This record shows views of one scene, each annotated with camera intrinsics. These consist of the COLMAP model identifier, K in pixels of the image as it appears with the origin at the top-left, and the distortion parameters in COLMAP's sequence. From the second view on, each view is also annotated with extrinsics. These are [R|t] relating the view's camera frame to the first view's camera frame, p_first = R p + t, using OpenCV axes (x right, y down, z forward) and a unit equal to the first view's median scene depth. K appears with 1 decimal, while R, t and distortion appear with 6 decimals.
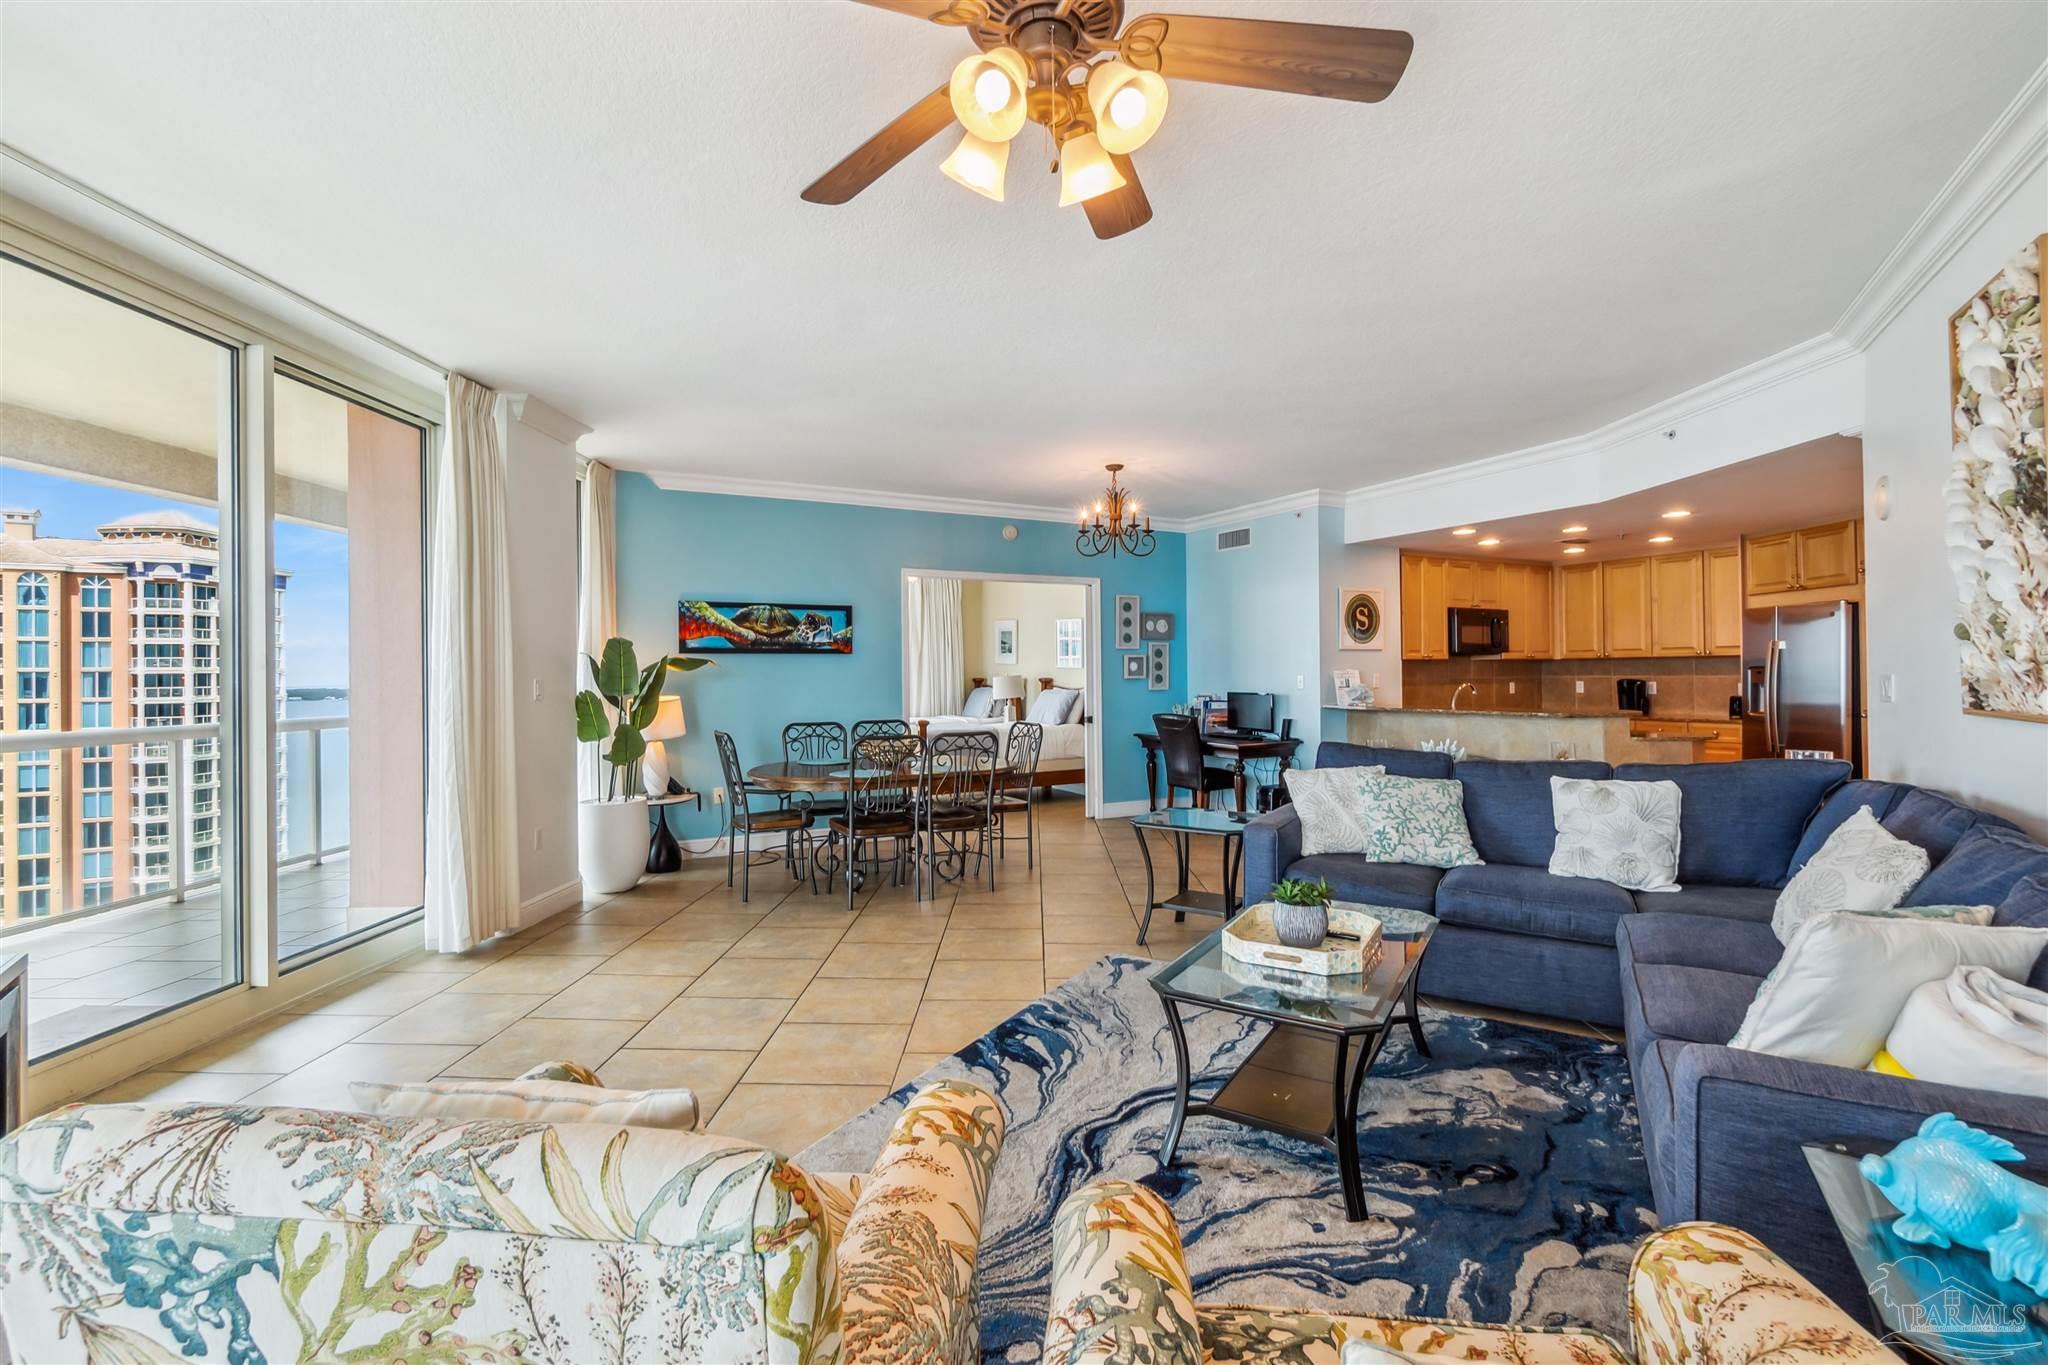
lens RADIAL K [[892.1, 0, 1013.8], [0, 892.1, 664.6], [0, 0, 1]] dist [-0.001596, -0.000681]
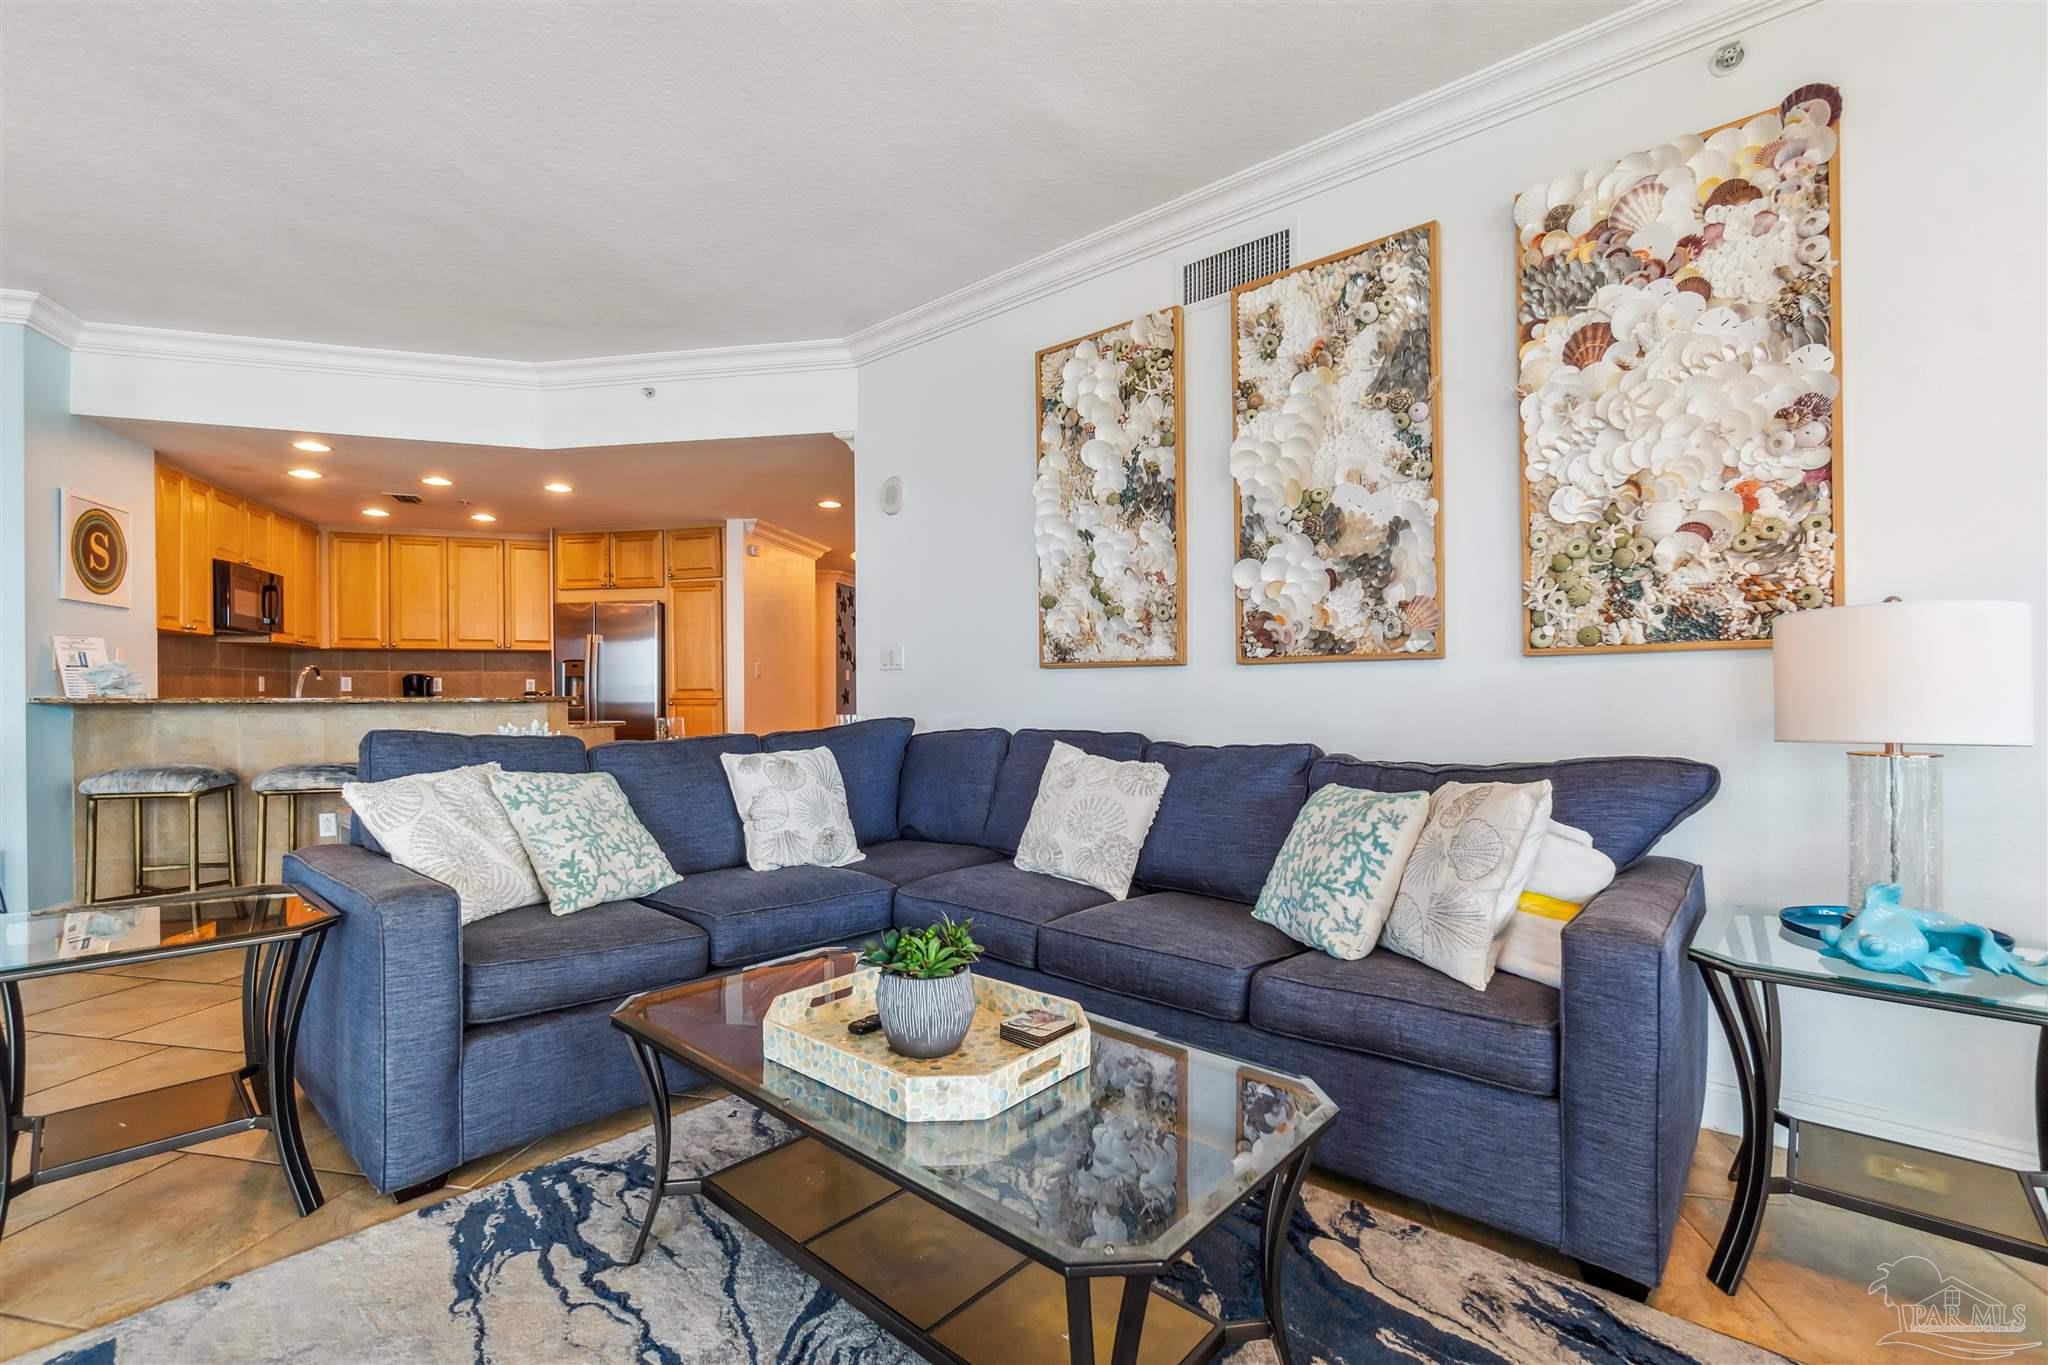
lens RADIAL K [[892.1, 0, 973.5], [0, 892.1, 701.9], [0, 0, 1]] dist [-0.001596, -0.000681]
pose [[0.179061, -0.000865, 0.983838, -0.076210], [-0.009960, 0.999947, 0.002692, 0.038330], [-0.983788, -0.010281, 0.179043, 0.326815]]
